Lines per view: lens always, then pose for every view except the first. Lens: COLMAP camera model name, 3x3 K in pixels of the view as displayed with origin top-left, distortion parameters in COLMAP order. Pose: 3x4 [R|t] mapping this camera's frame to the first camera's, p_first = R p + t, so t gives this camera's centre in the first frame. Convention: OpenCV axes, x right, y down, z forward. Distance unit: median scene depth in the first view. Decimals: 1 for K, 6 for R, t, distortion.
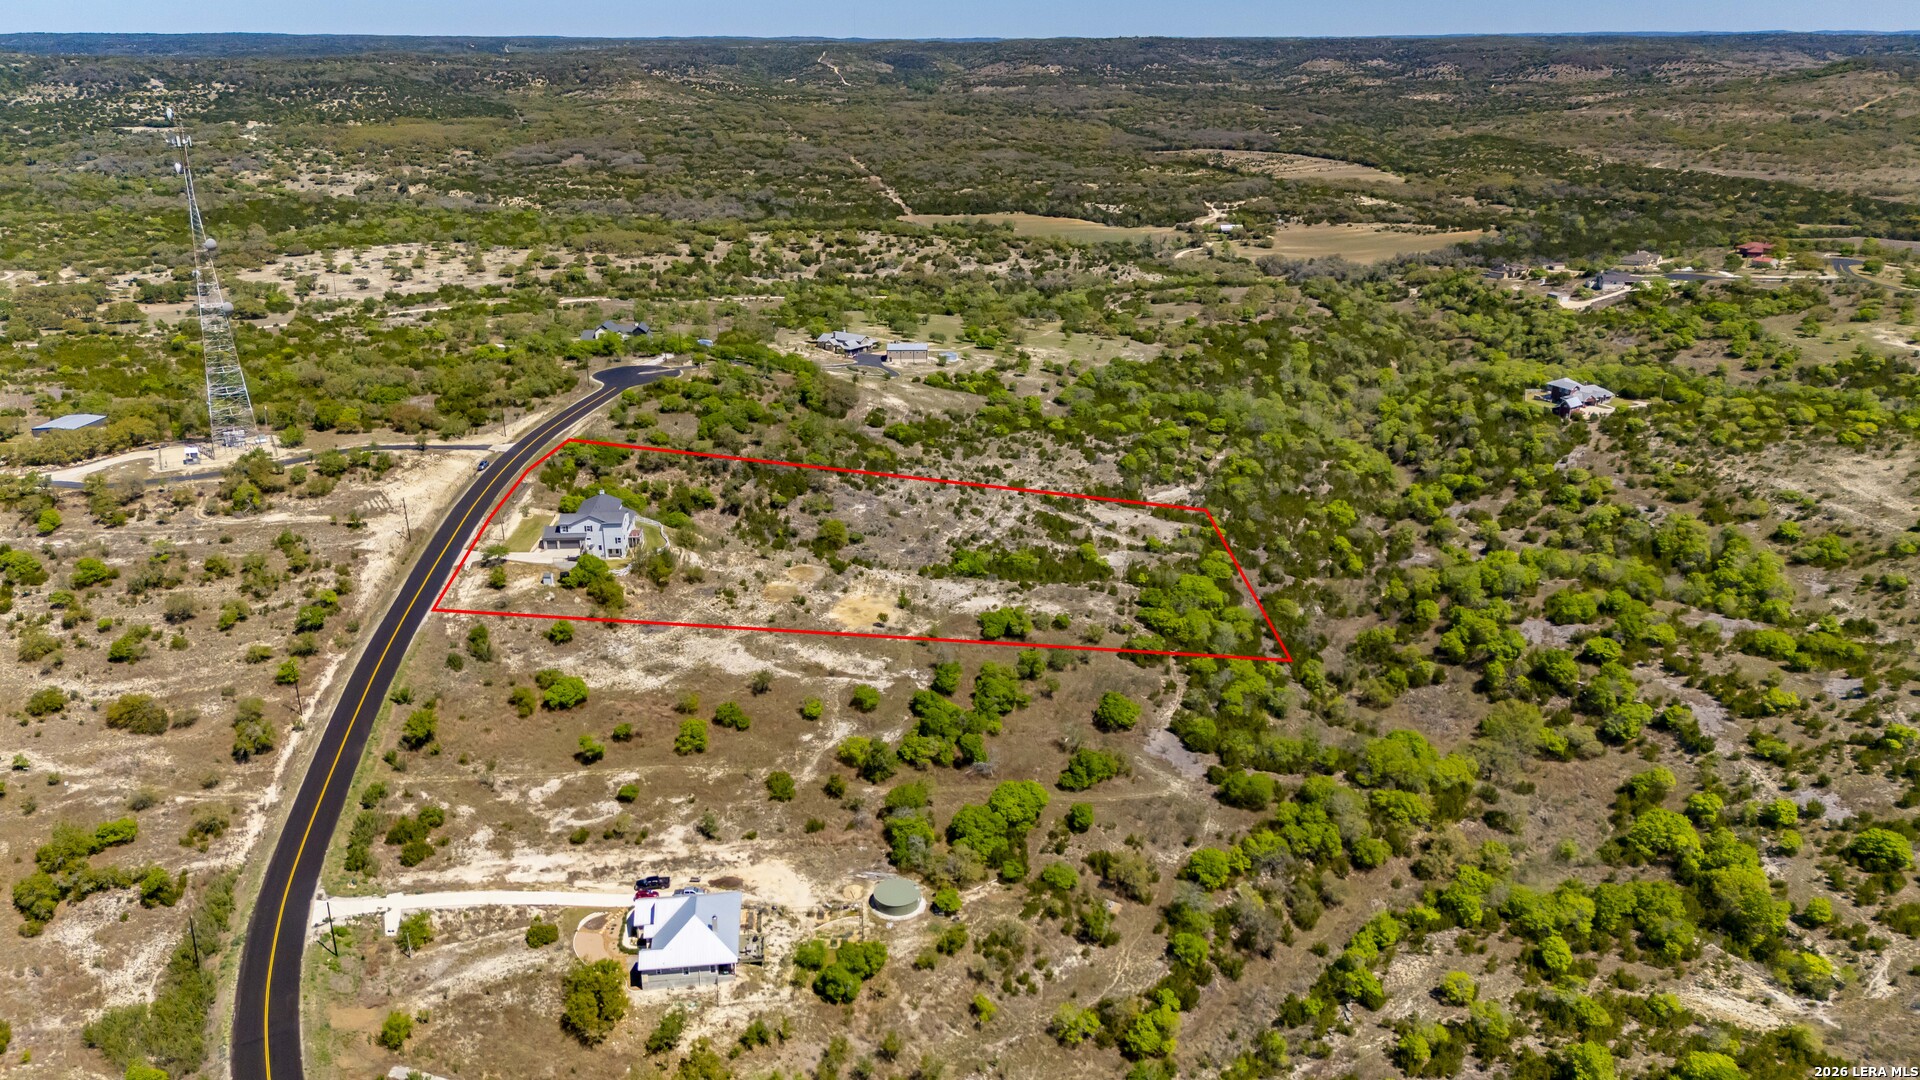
lens RADIAL K [[1405.9, 0, 968.5], [0, 1405.9, 560.2], [0, 0, 1]] dist [0.061039, -0.054967]
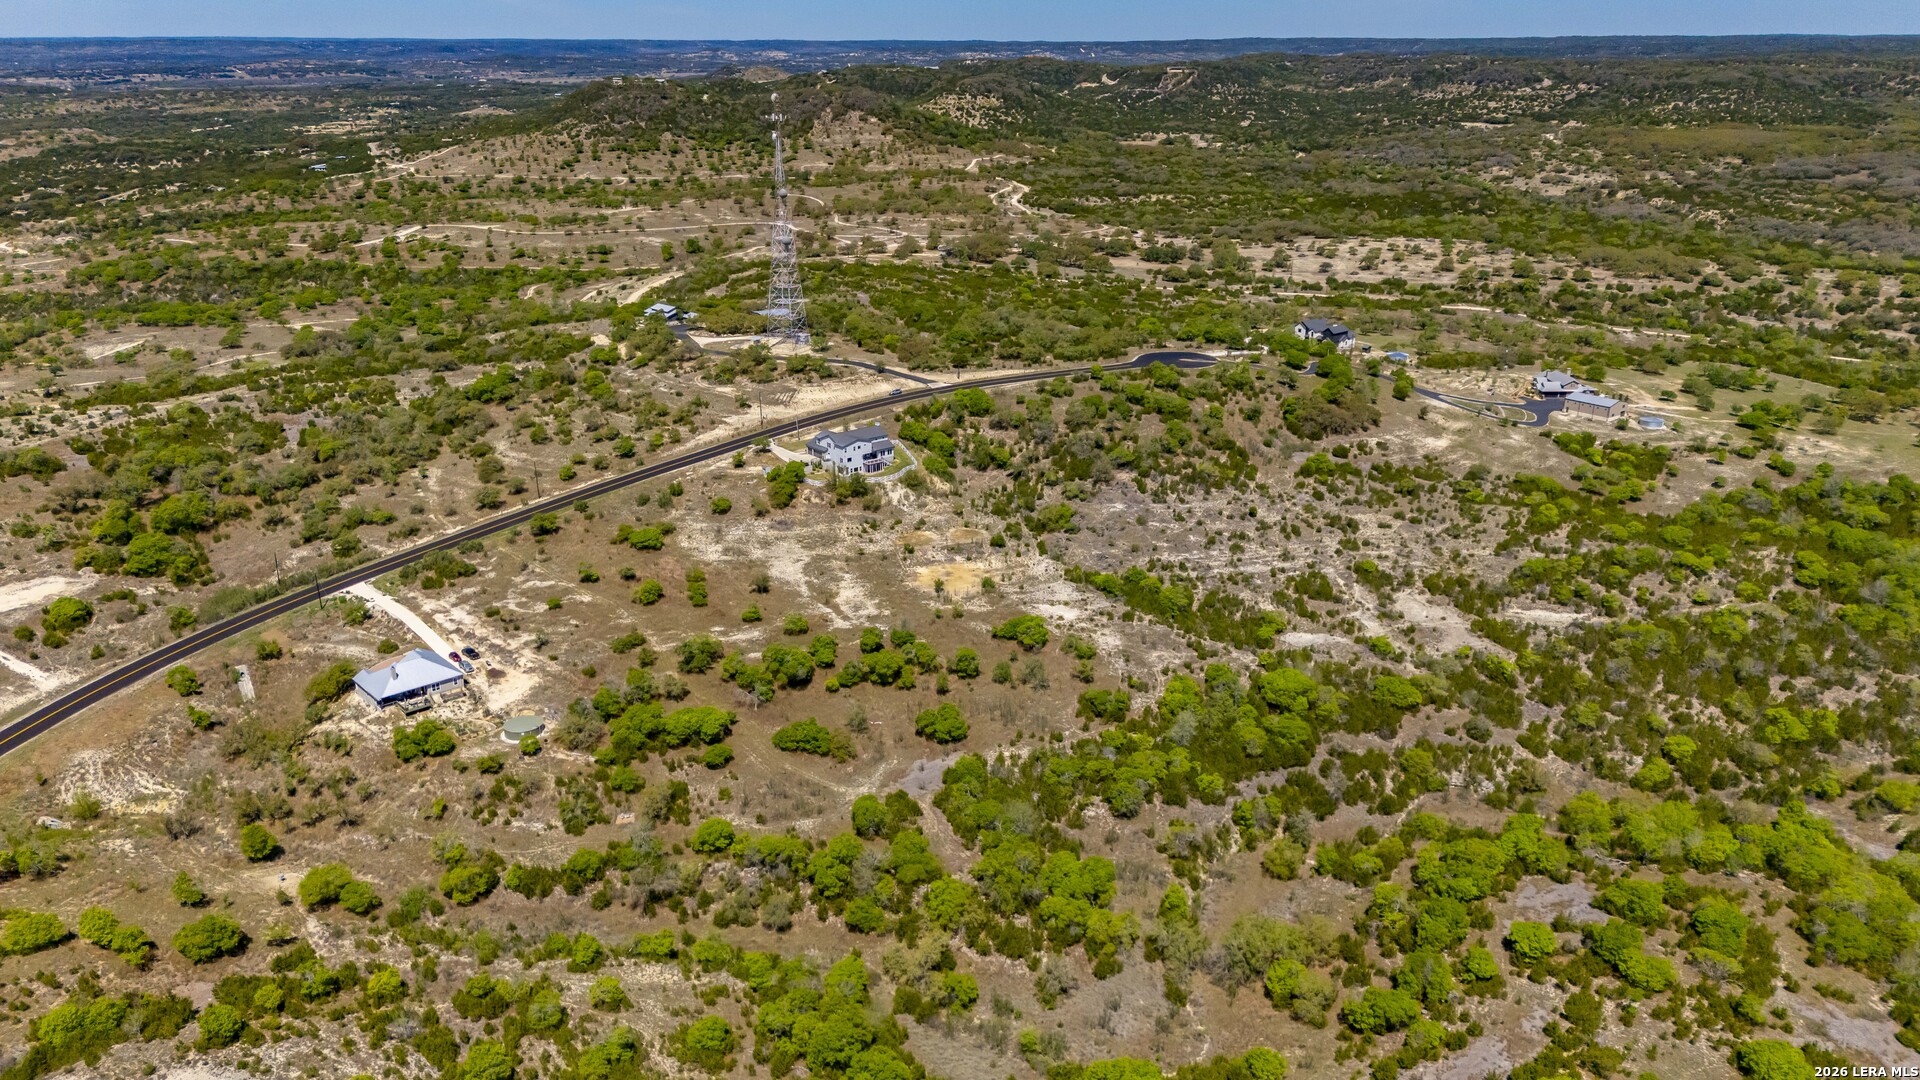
lens RADIAL K [[1405.9, 0, 971.3], [0, 1405.9, 544.4], [0, 0, 1]] dist [0.061039, -0.054967]
pose [[0.580609, 0.271471, -0.767592, 0.822881], [-0.280994, 0.951662, 0.124025, -0.136250], [0.764157, 0.143679, 0.628825, 0.370117]]
